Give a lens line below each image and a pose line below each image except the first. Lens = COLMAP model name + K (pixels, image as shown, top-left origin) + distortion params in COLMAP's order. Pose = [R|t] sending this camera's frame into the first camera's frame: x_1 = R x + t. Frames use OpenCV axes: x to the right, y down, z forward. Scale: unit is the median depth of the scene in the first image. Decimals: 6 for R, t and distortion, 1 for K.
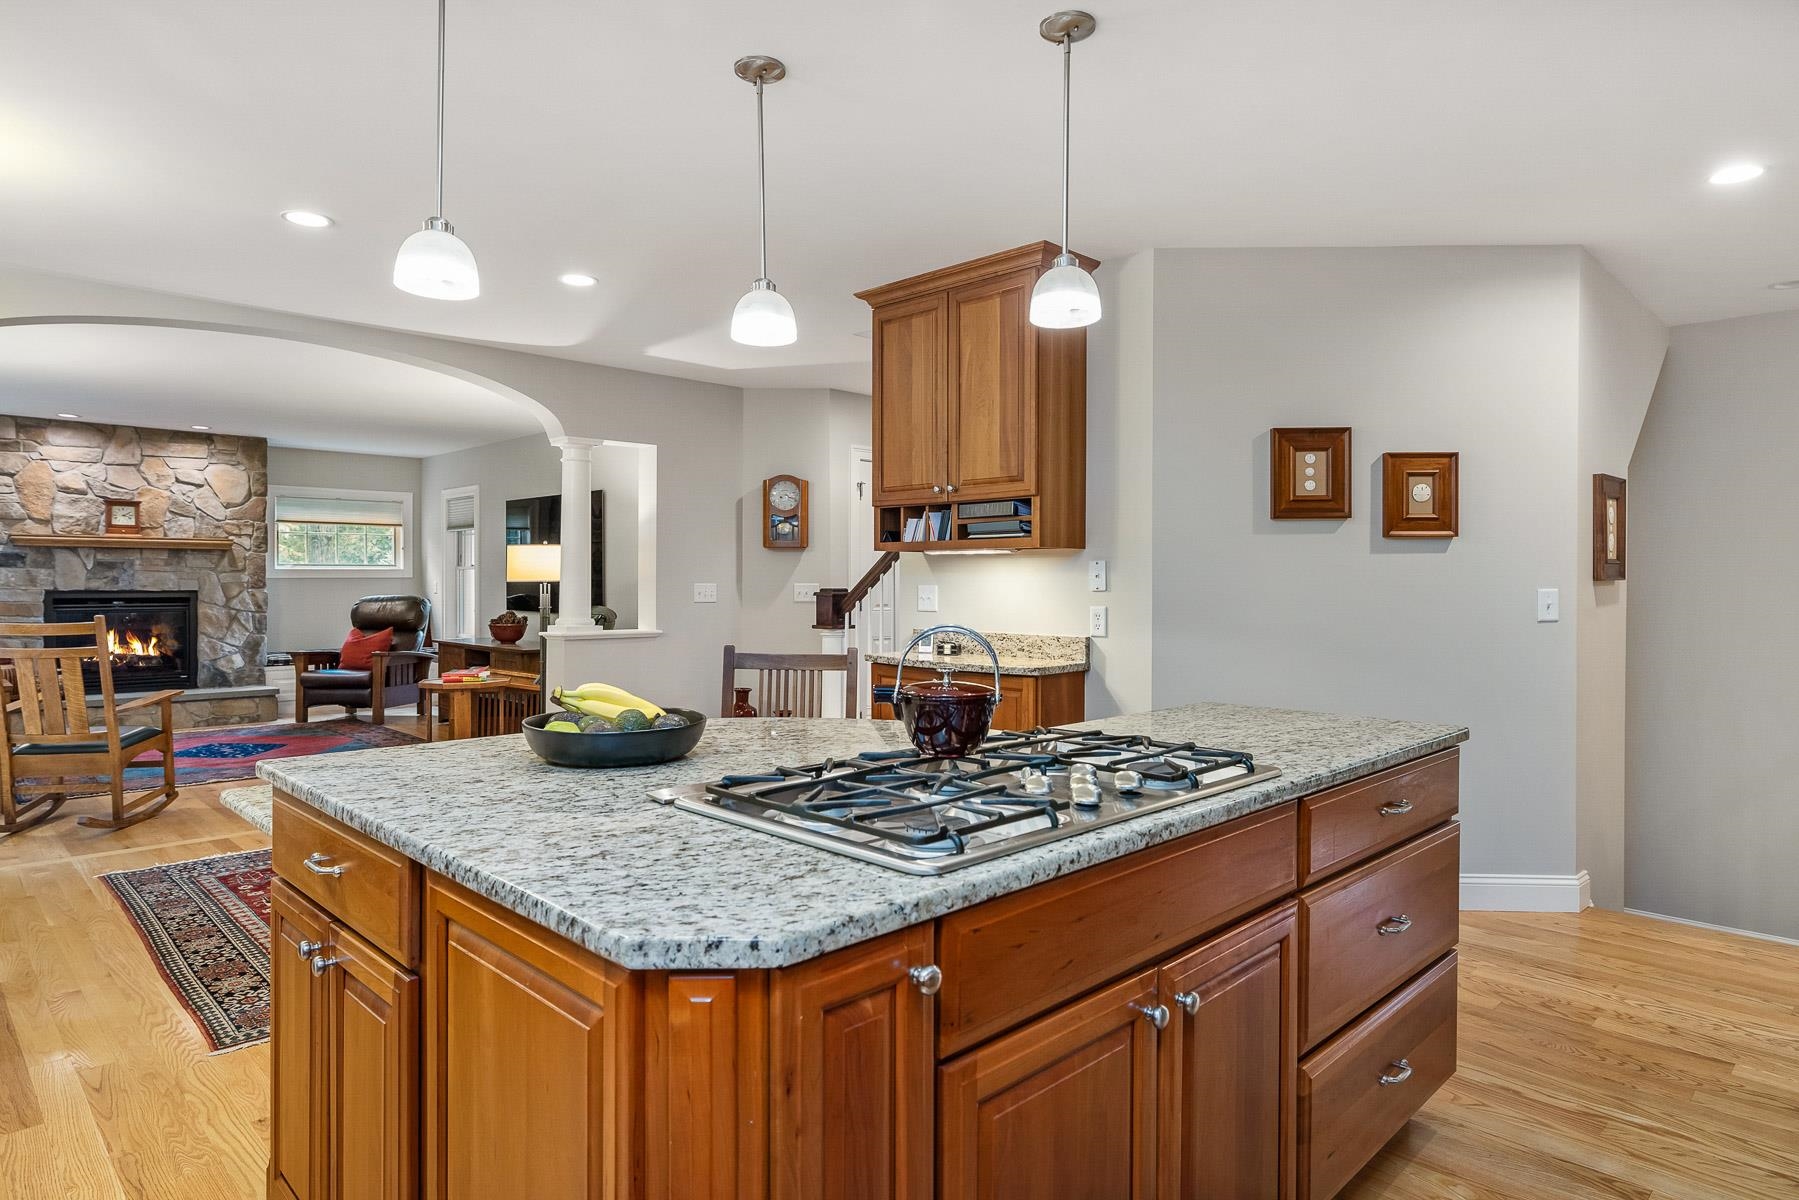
lens RADIAL K [[1015.7, 0, 897.5], [0, 1015.7, 589.5], [0, 0, 1]] dist [0.001629, -0.000990]
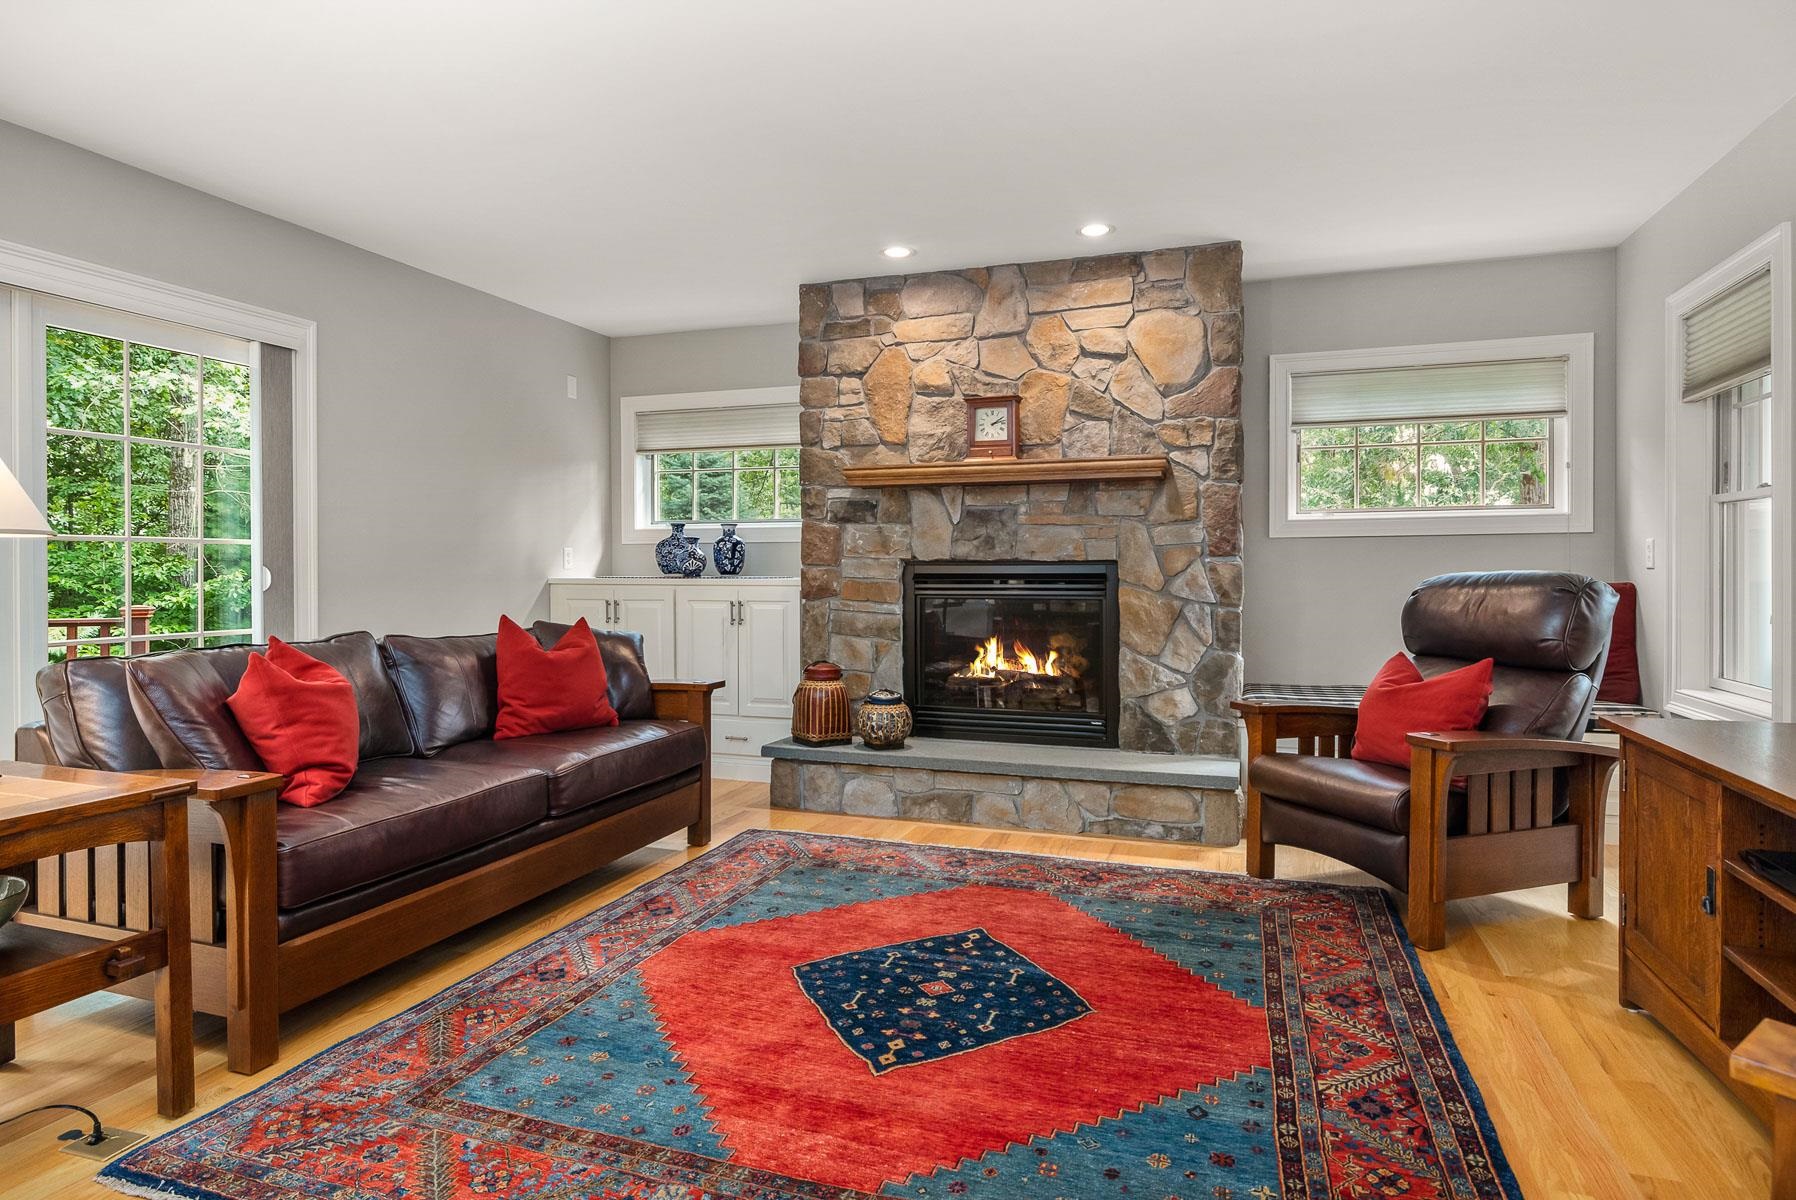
lens RADIAL K [[1014.0, 0, 880.1], [0, 1014.0, 570.8], [0, 0, 1]] dist [0.001629, -0.000990]
pose [[0.441224, -0.000839, -0.897397, -0.280240], [-0.003986, 0.999988, -0.002895, 0.008333], [0.897388, 0.004854, 0.441215, 0.668702]]
